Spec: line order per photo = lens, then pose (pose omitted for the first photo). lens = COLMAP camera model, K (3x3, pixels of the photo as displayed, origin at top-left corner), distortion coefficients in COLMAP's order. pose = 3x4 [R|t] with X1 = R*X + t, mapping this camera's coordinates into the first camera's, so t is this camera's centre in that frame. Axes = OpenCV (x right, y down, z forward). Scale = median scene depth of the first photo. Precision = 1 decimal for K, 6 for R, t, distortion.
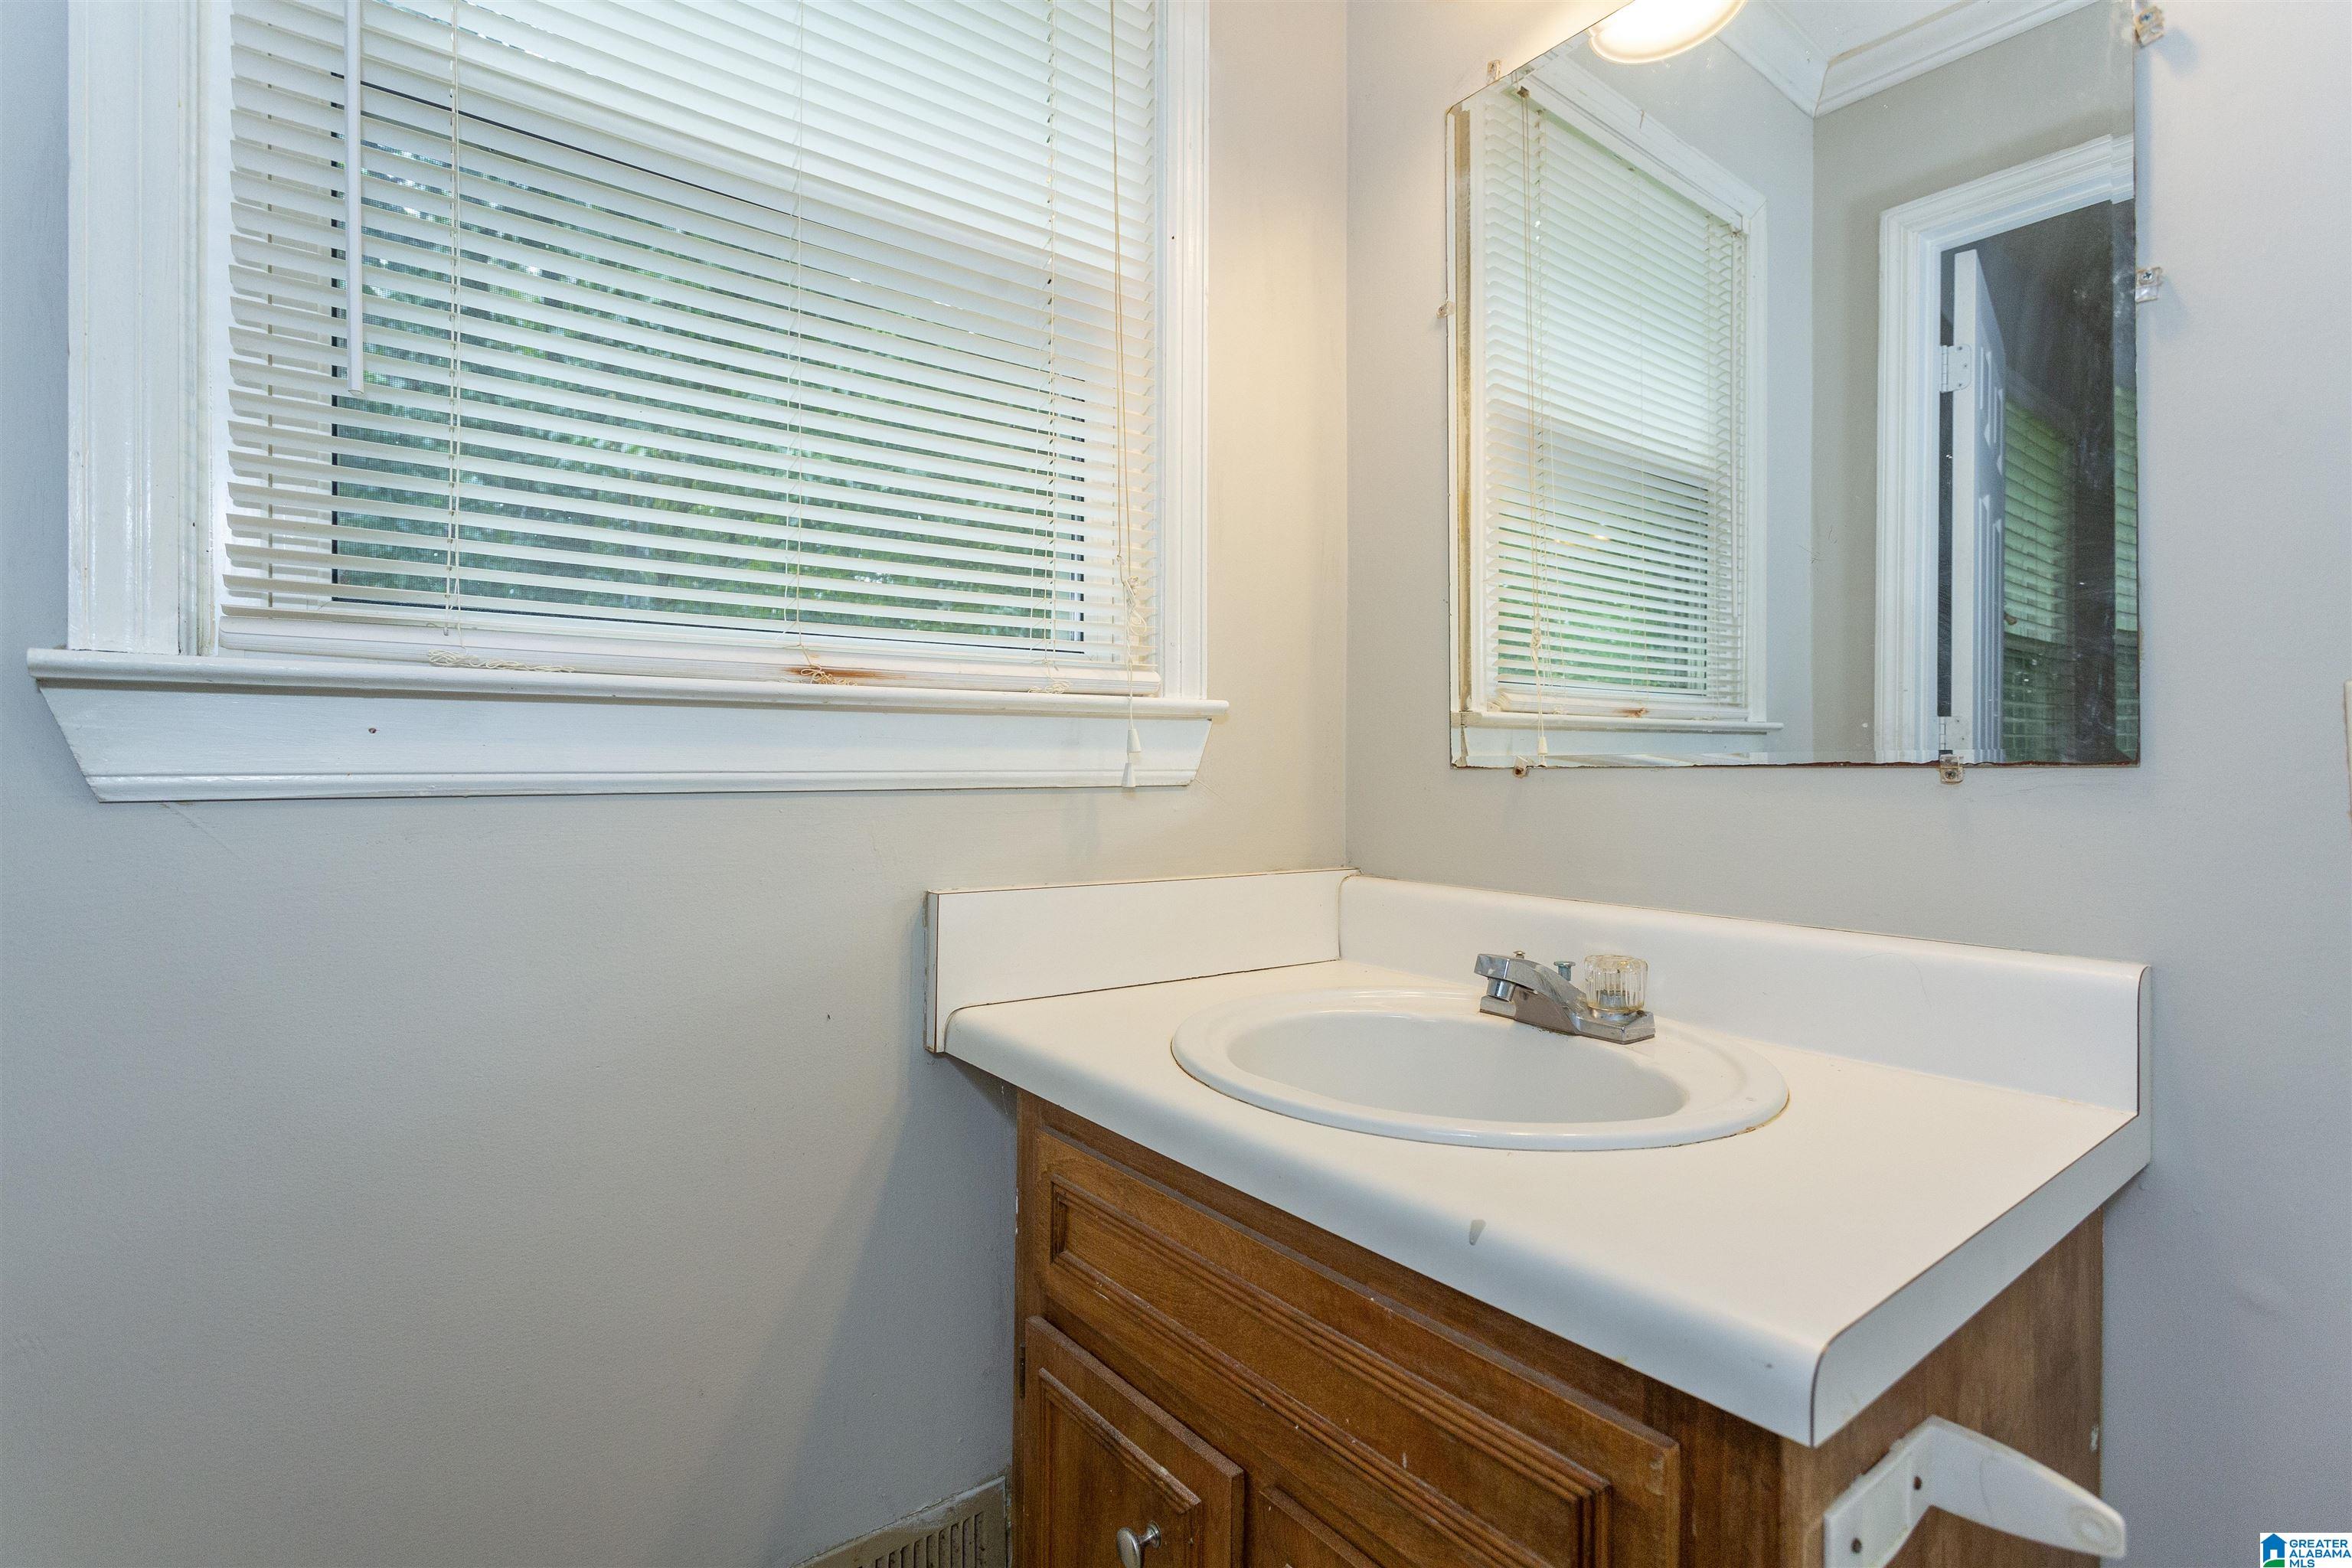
lens RADIAL K [[1110.6, 0, 1176.9], [0, 1110.6, 768.5], [0, 0, 1]] dist [0.000815, 0.001324]
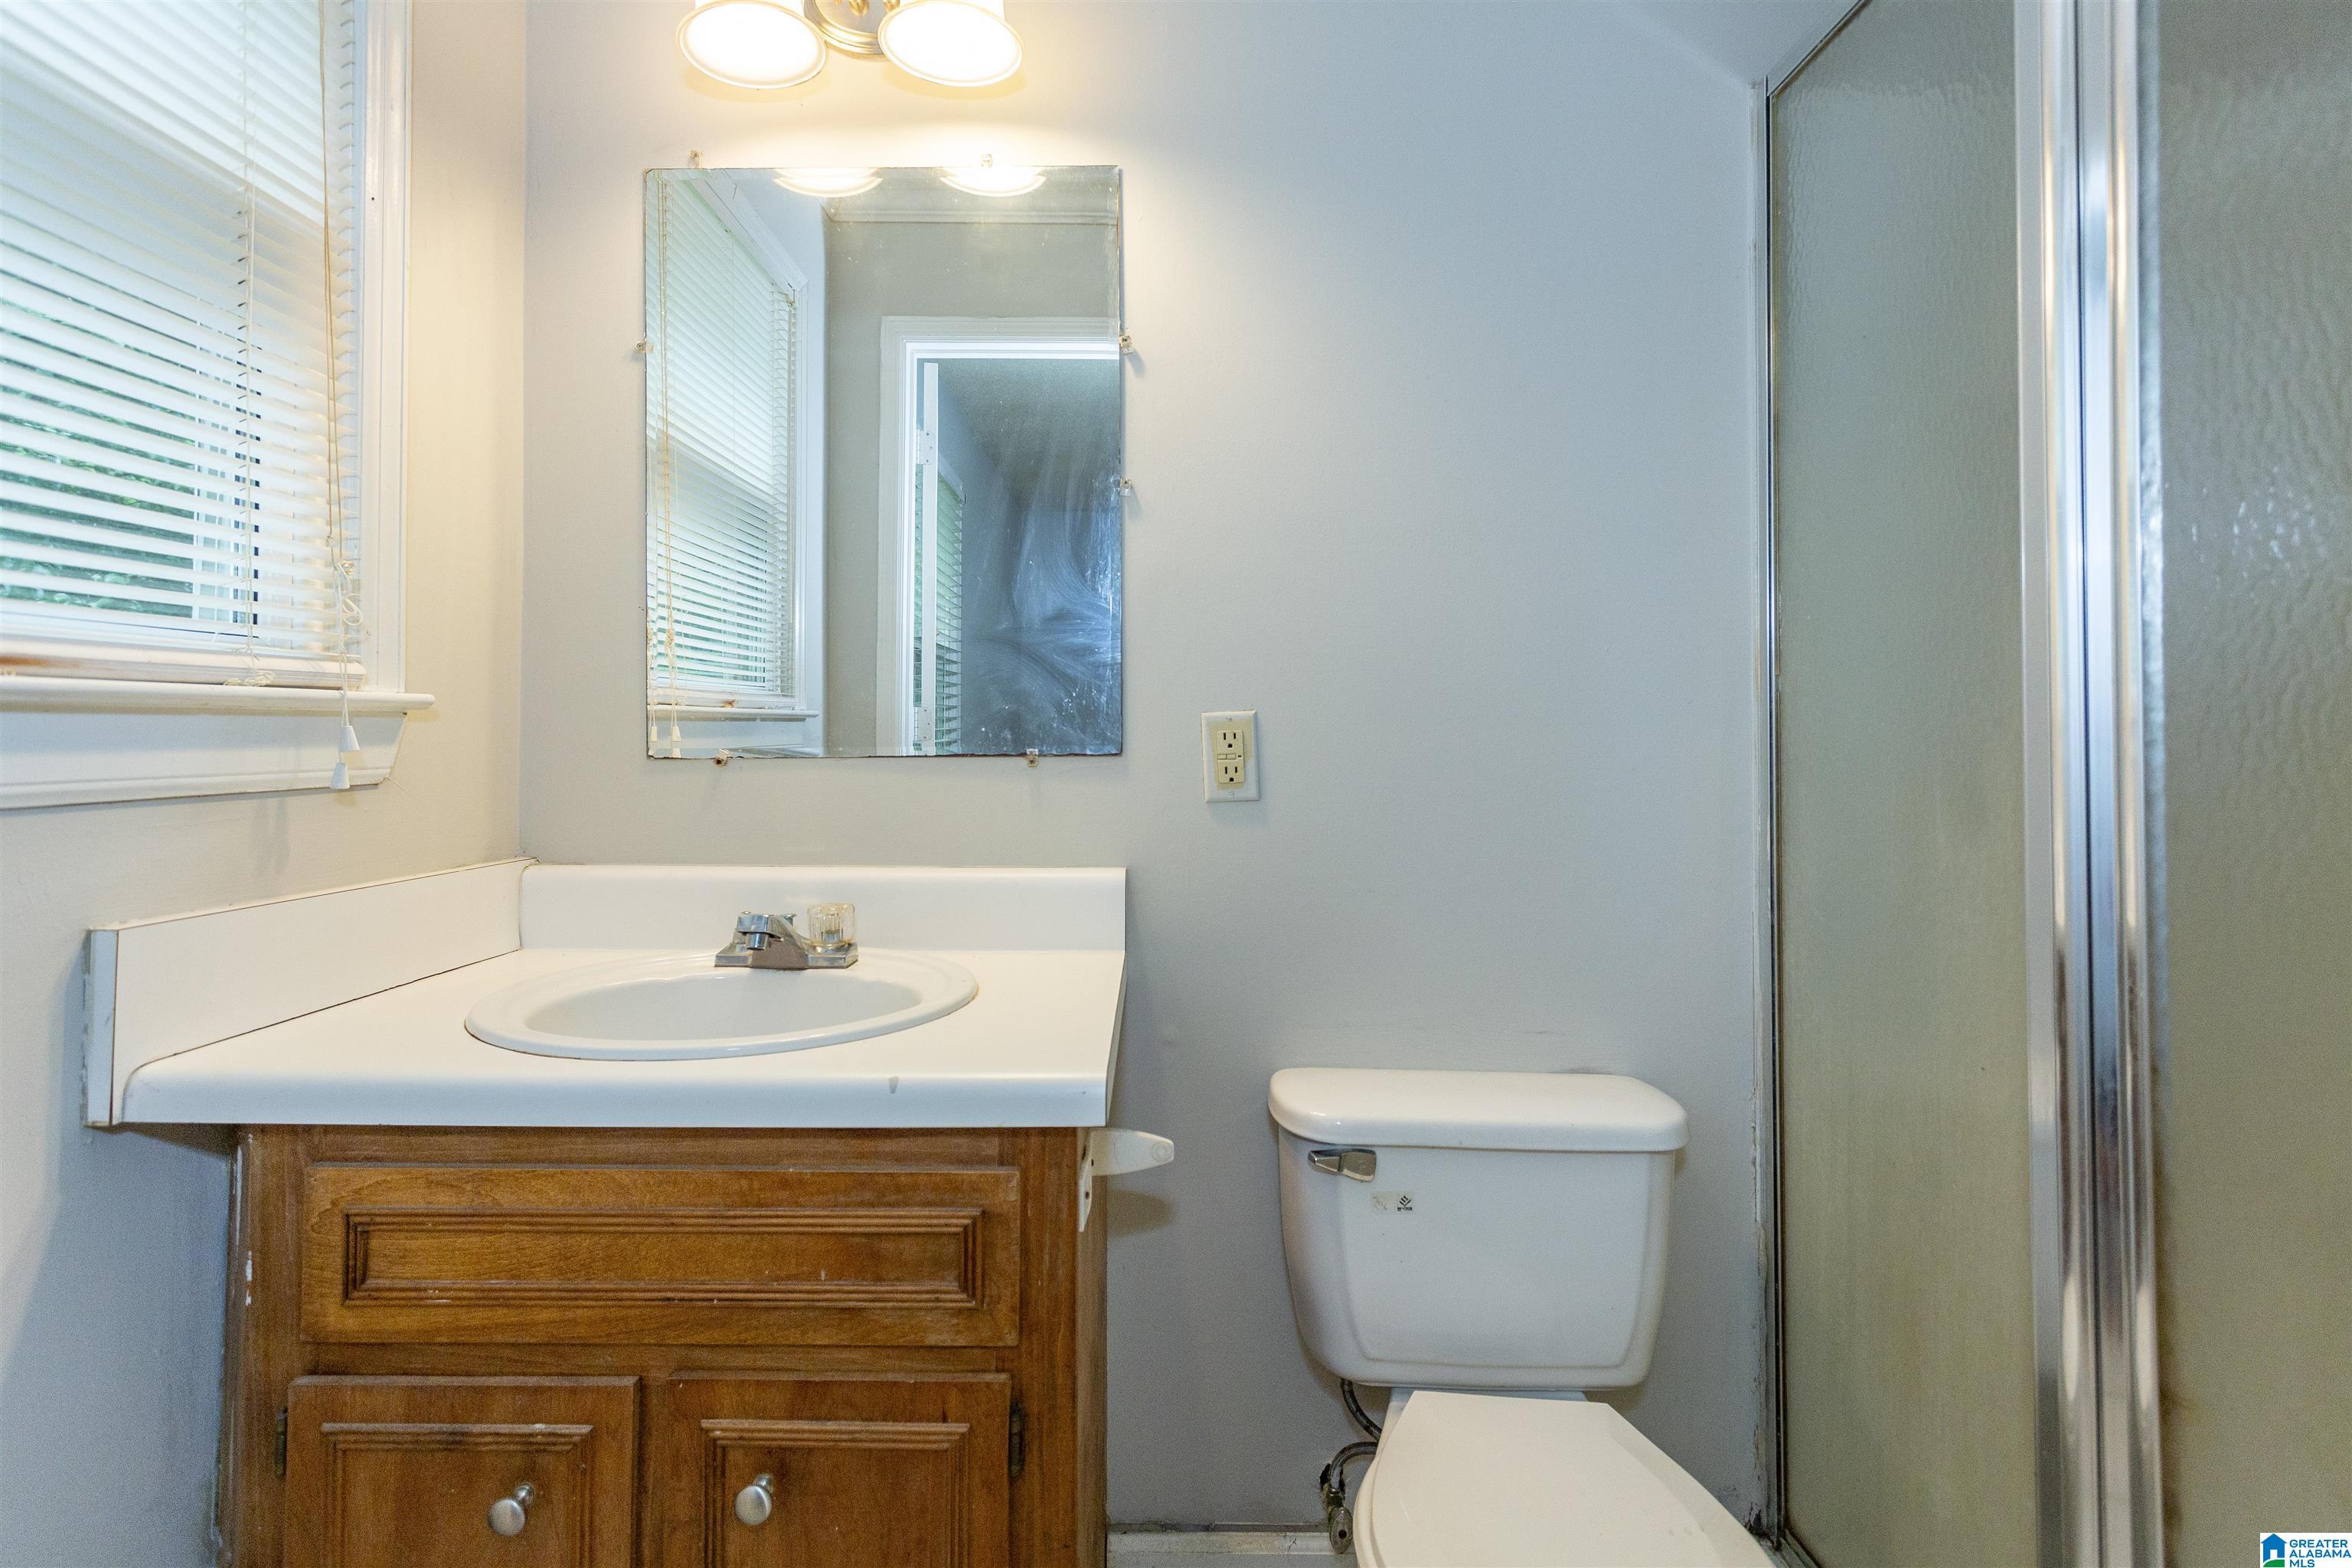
lens RADIAL K [[1135.0, 0, 1169.5], [0, 1135.0, 718.6], [0, 0, 1]] dist [0.001335, 0.000850]
pose [[0.610611, 0.008674, 0.791883, -0.457573], [0.003448, 0.999901, -0.013611, -0.032414], [-0.791923, 0.011042, 0.610521, -0.145069]]
